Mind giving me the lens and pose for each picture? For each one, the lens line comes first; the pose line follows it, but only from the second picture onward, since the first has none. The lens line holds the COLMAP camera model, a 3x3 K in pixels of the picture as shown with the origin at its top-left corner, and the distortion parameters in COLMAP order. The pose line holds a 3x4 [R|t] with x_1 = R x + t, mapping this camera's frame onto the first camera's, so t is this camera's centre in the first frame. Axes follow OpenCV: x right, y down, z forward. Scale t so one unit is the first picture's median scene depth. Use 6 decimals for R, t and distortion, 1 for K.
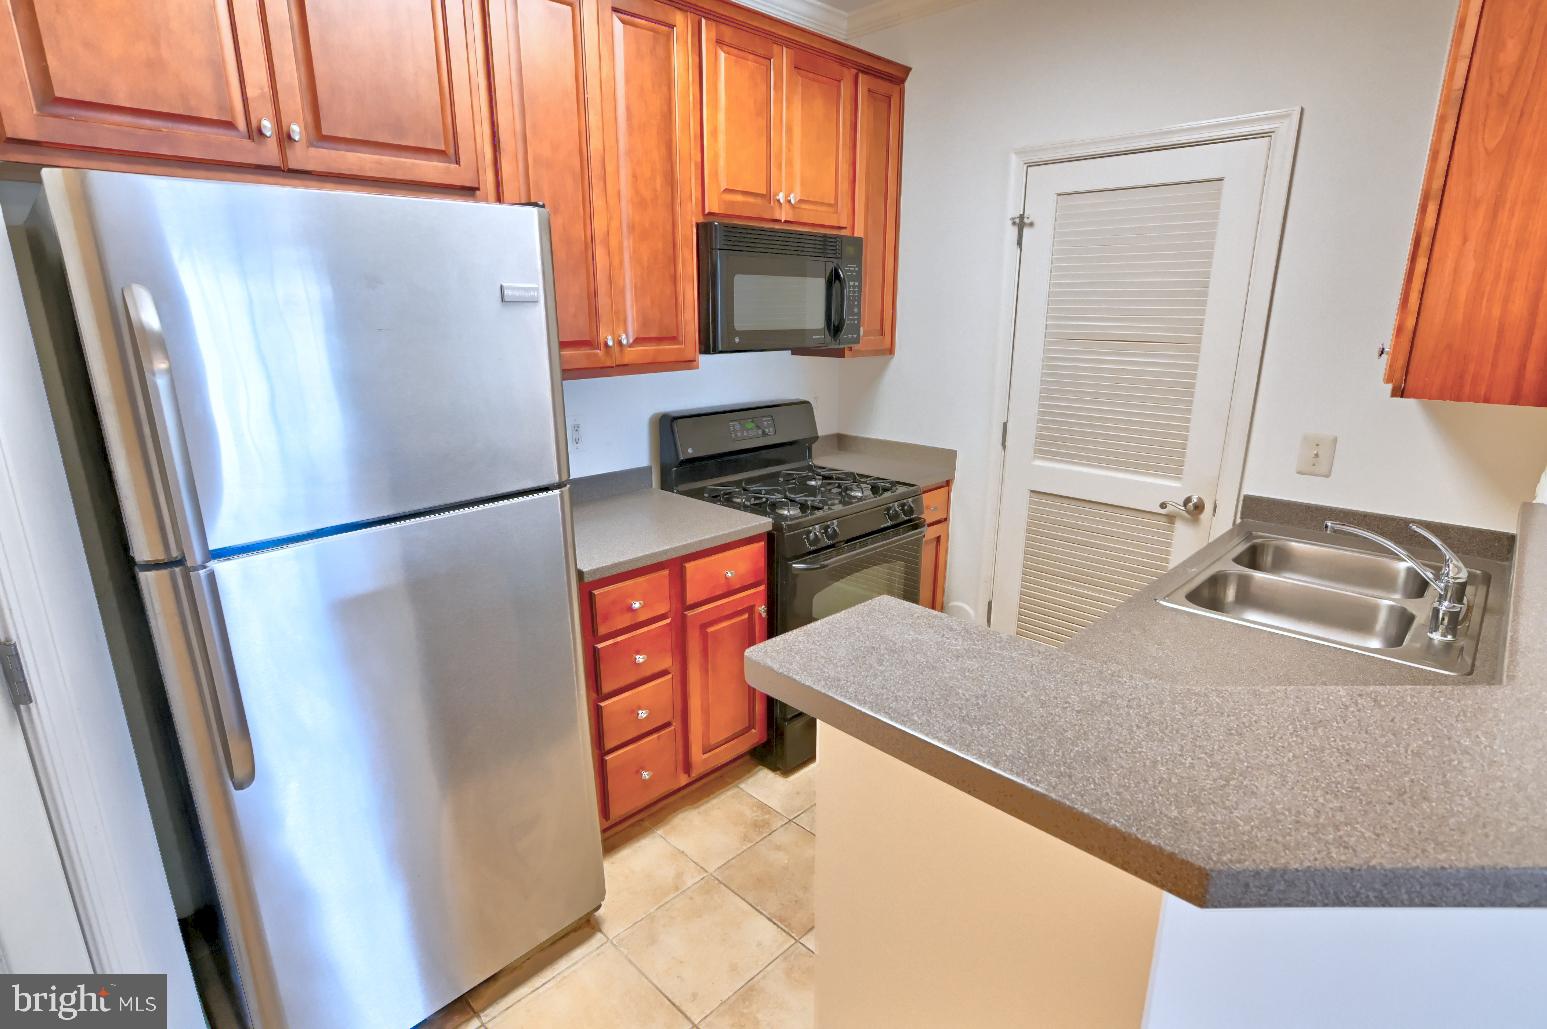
lens RADIAL K [[757.1, 0, 767.3], [0, 757.1, 511.0], [0, 0, 1]] dist [-0.027899, 0.008723]
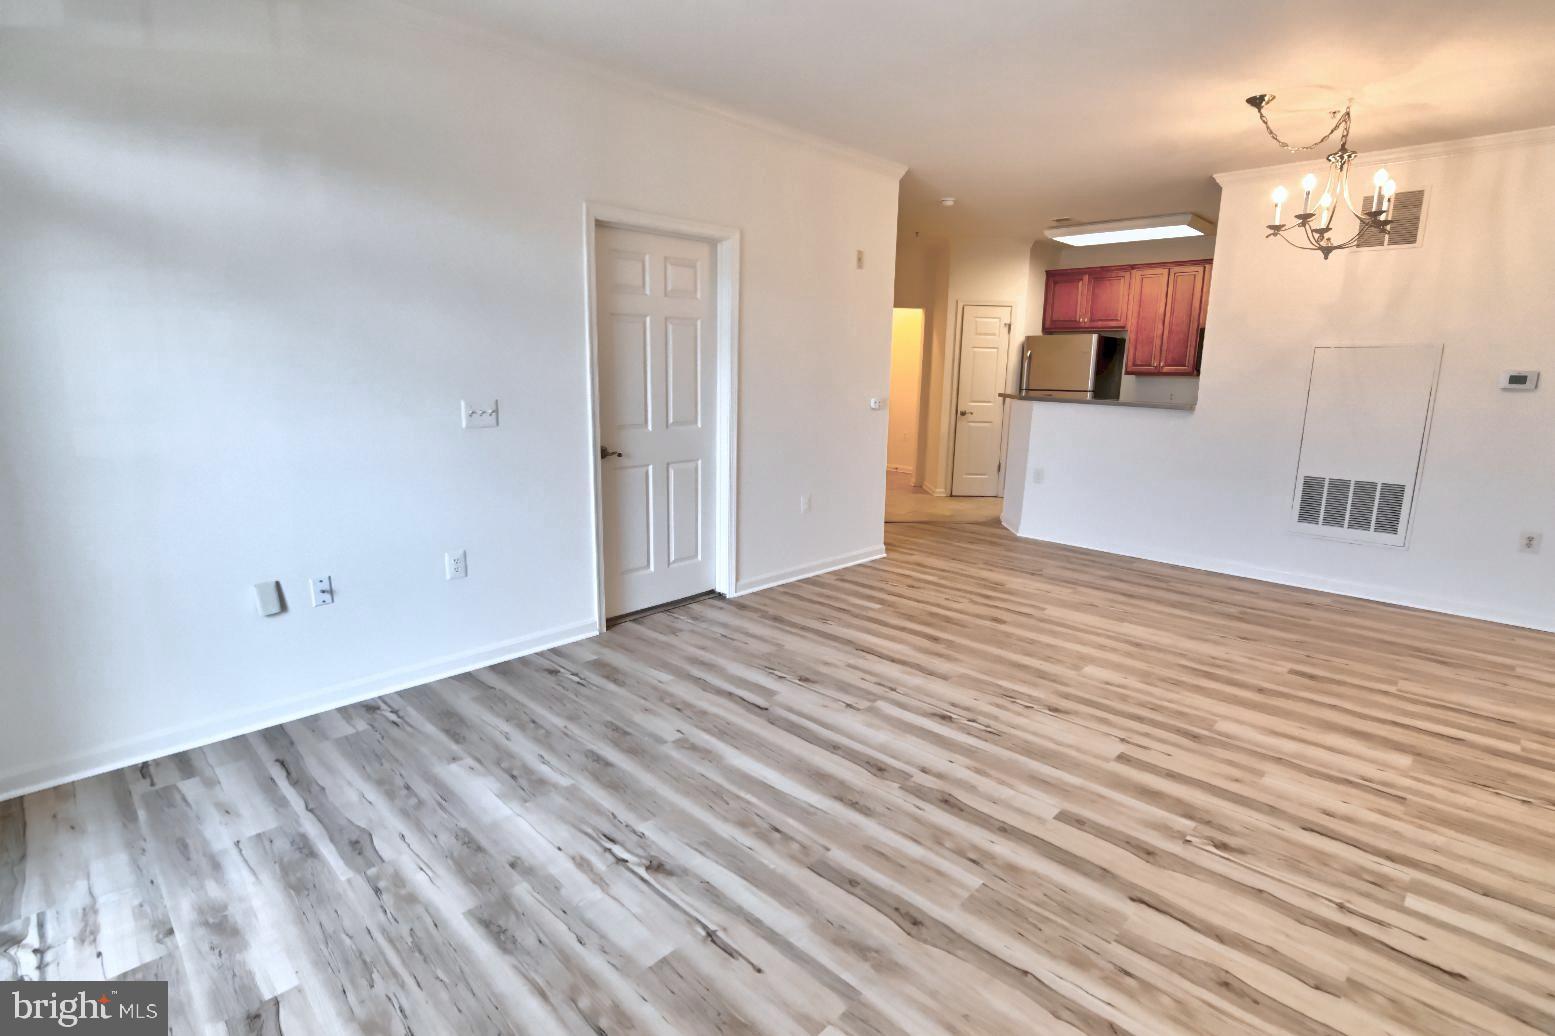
lens RADIAL K [[756.5, 0, 765.5], [0, 756.5, 515.6], [0, 0, 1]] dist [-0.030126, 0.010125]
pose [[-0.000043, 0.192636, -0.981270, 3.123992], [-0.276117, 0.943120, 0.185159, 0.268332], [0.961124, 0.270954, 0.053150, -0.675754]]
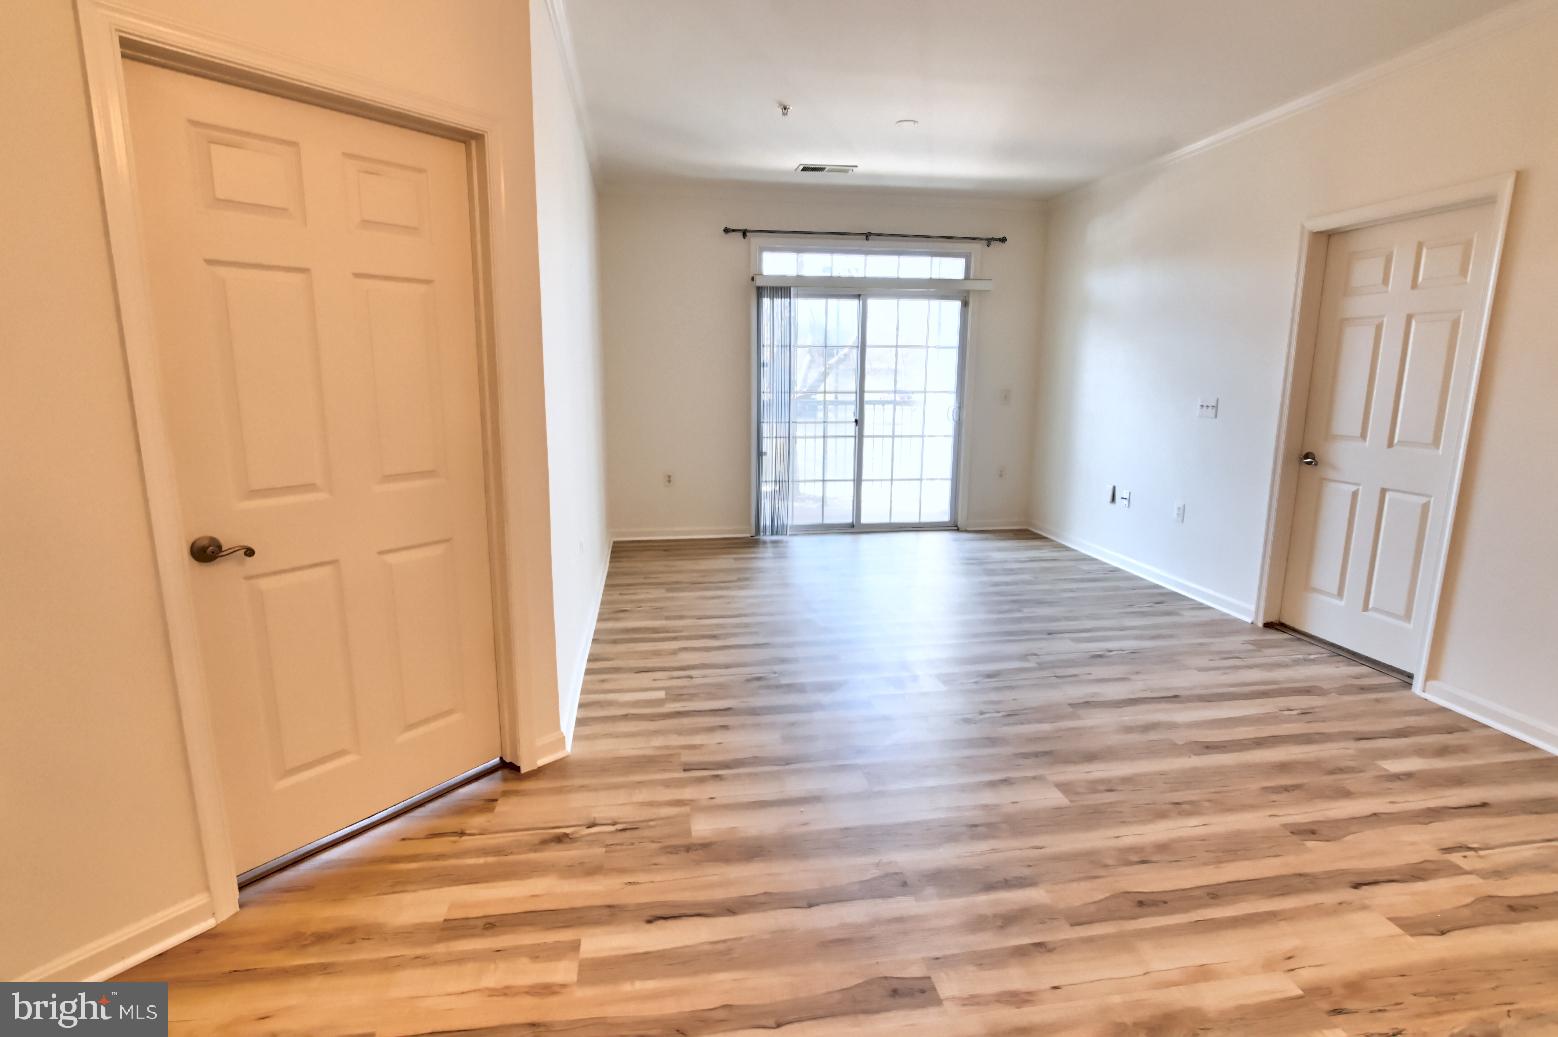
lens RADIAL K [[760.4, 0, 768.4], [0, 760.4, 516.9], [0, 0, 1]] dist [-0.032680, 0.009838]
pose [[-0.802705, -0.118937, 0.584396, 1.416972], [0.150893, 0.907522, 0.391962, -0.175666], [-0.576971, 0.402811, -0.710526, 0.973058]]
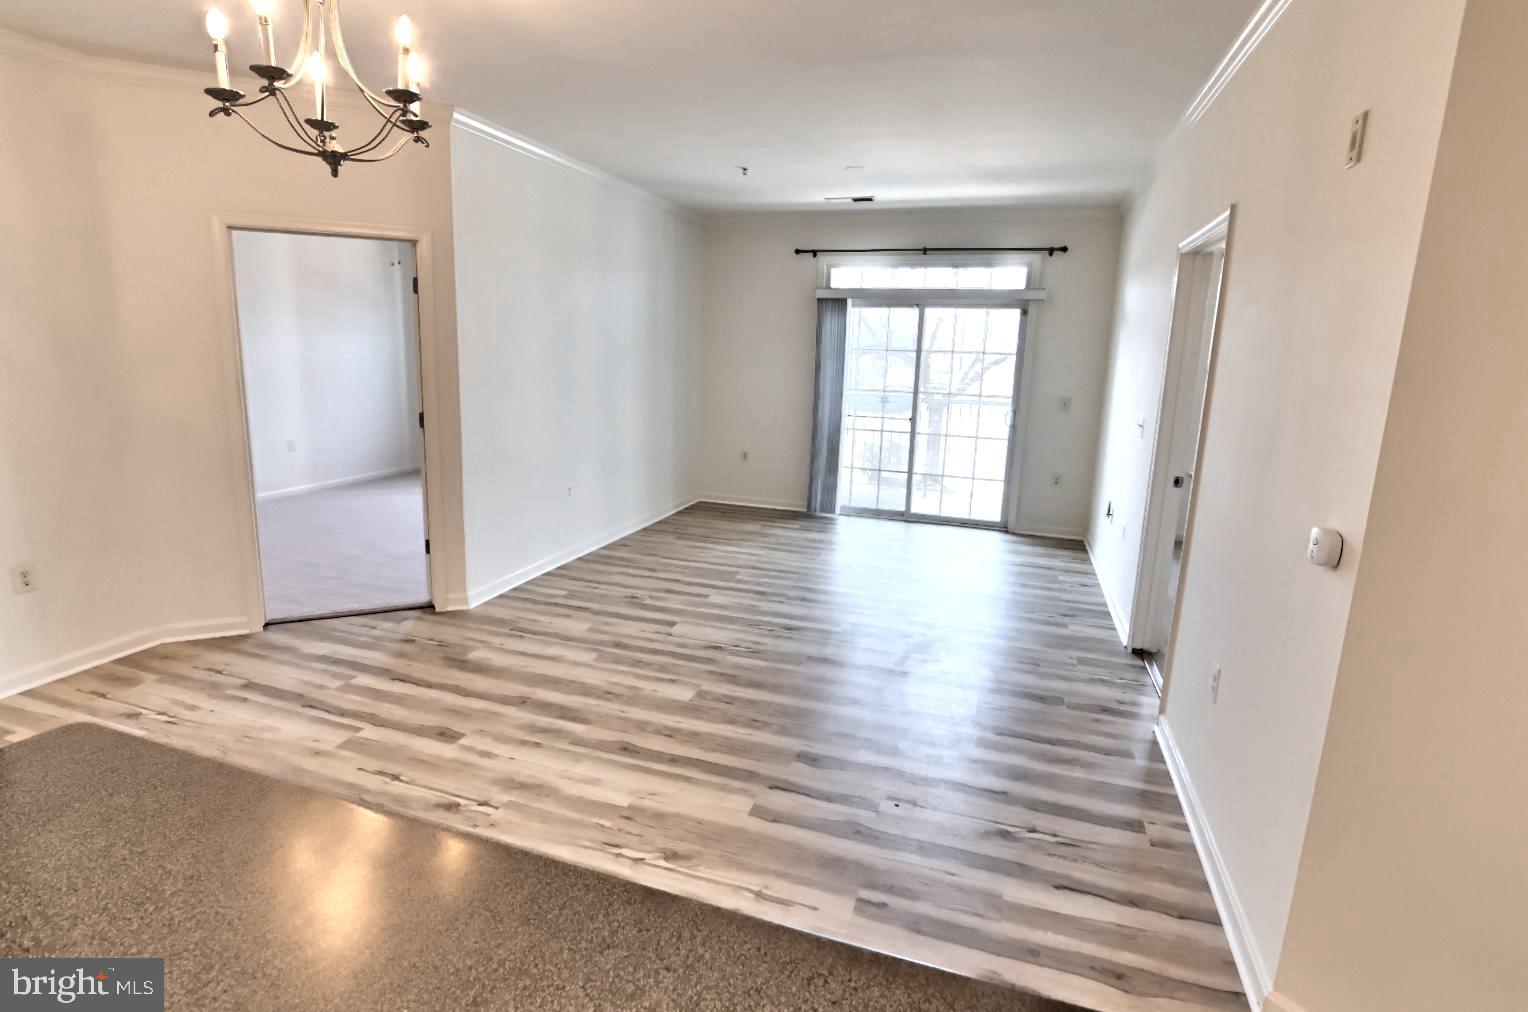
lens RADIAL K [[755.3, 0, 739.9], [0, 755.3, 491.7], [0, 0, 1]] dist [-0.019167, 0.000815]
pose [[-0.424451, -0.185778, 0.886187, 0.393574], [0.207824, 0.932607, 0.295049, -0.116347], [-0.881278, 0.309405, -0.357237, 0.446634]]
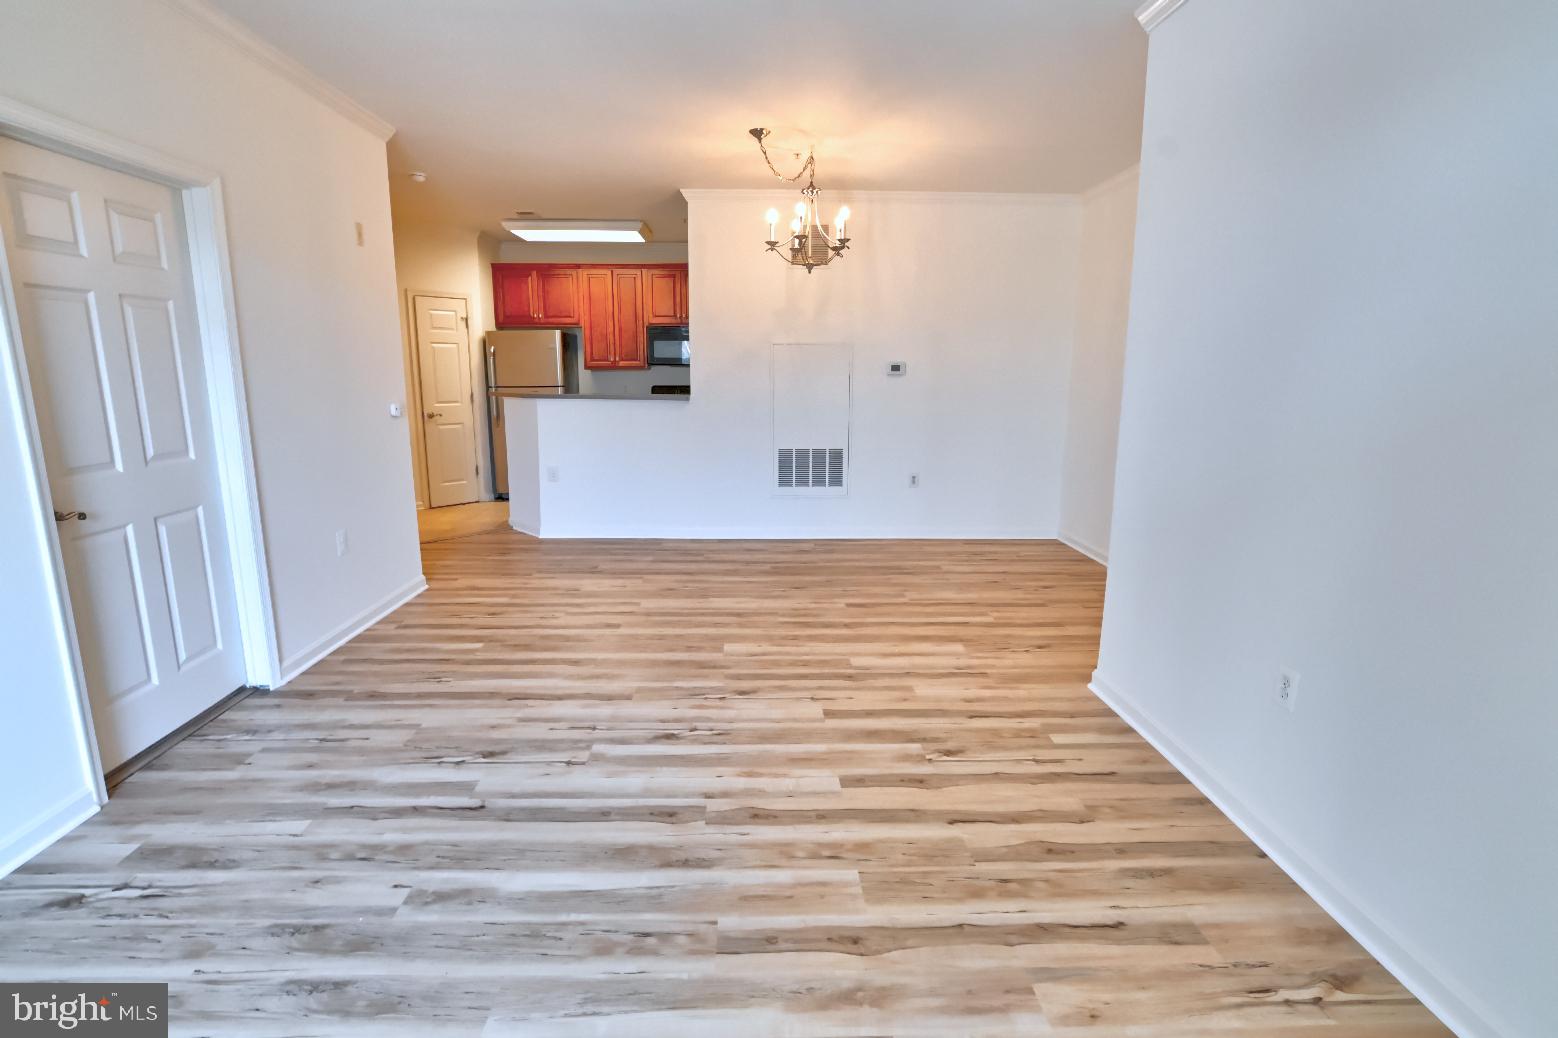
lens RADIAL K [[758.0, 0, 767.0], [0, 758.0, 516.6], [0, 0, 1]] dist [-0.030126, 0.010125]
pose [[0.720248, 0.135262, -0.680402, 2.815893], [-0.183599, 0.983001, 0.001068, 0.370031], [0.668980, 0.124152, 0.732838, -1.058970]]
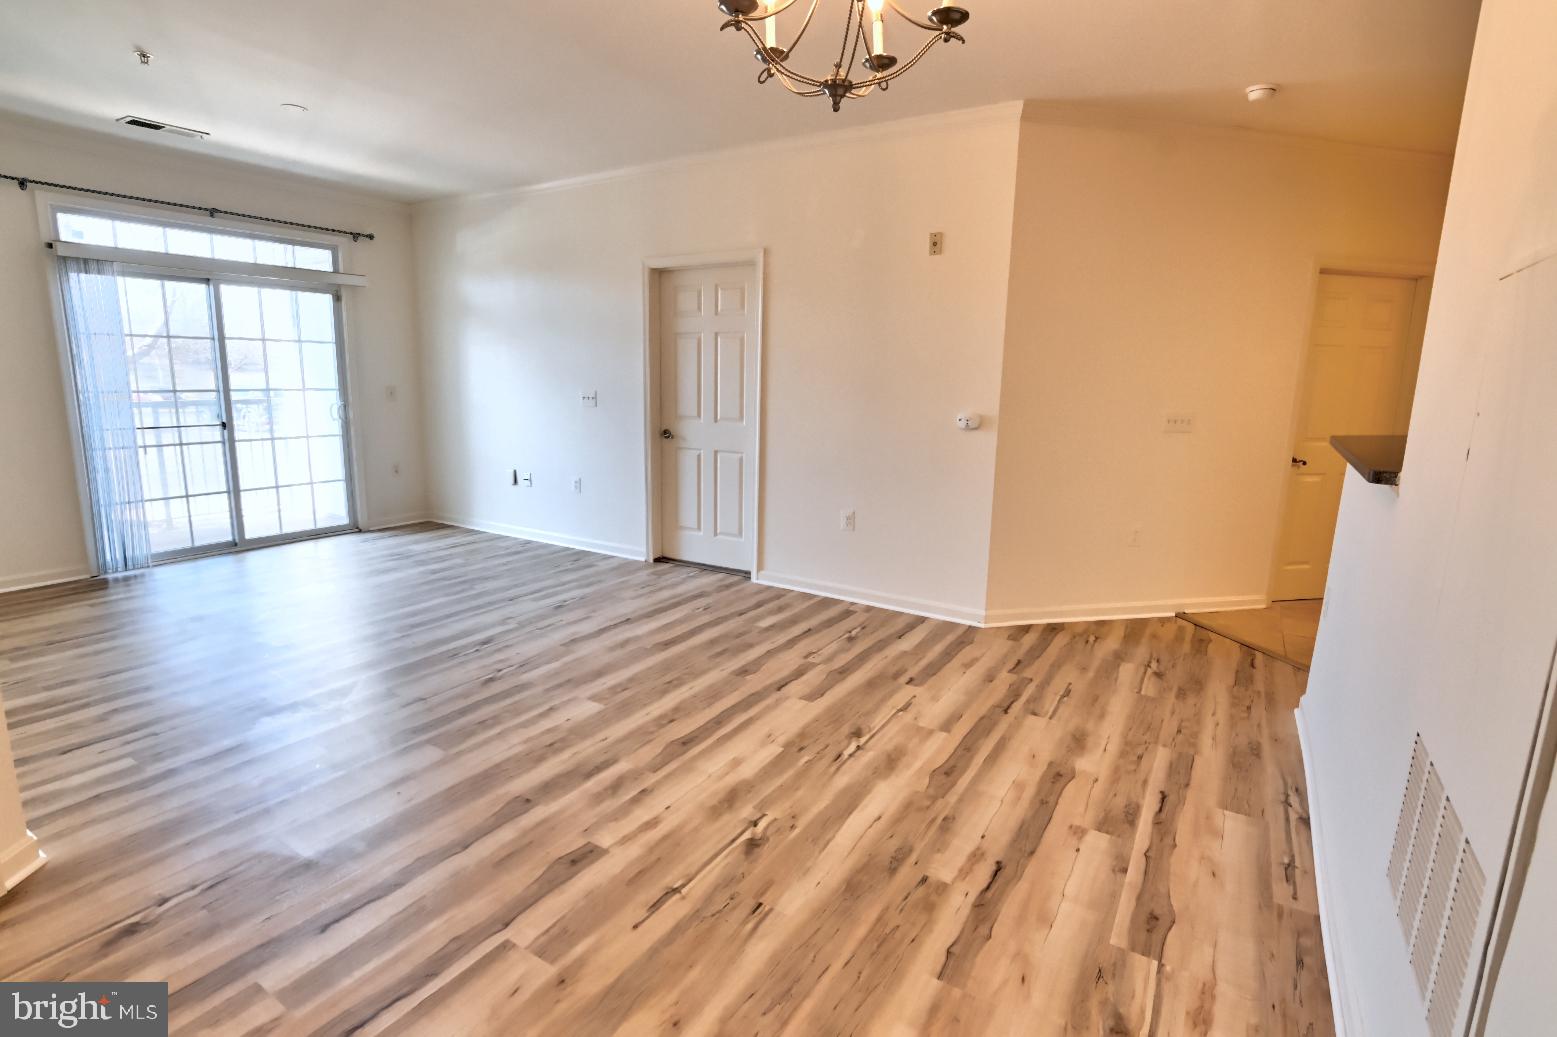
lens RADIAL K [[757.5, 0, 766.5], [0, 757.5, 516.1], [0, 0, 1]] dist [-0.030126, 0.010125]
pose [[-0.976038, 0.019421, -0.216733, 1.651585], [-0.077327, 0.900044, 0.428884, -0.248638], [0.203399, 0.435366, -0.876975, 1.243914]]
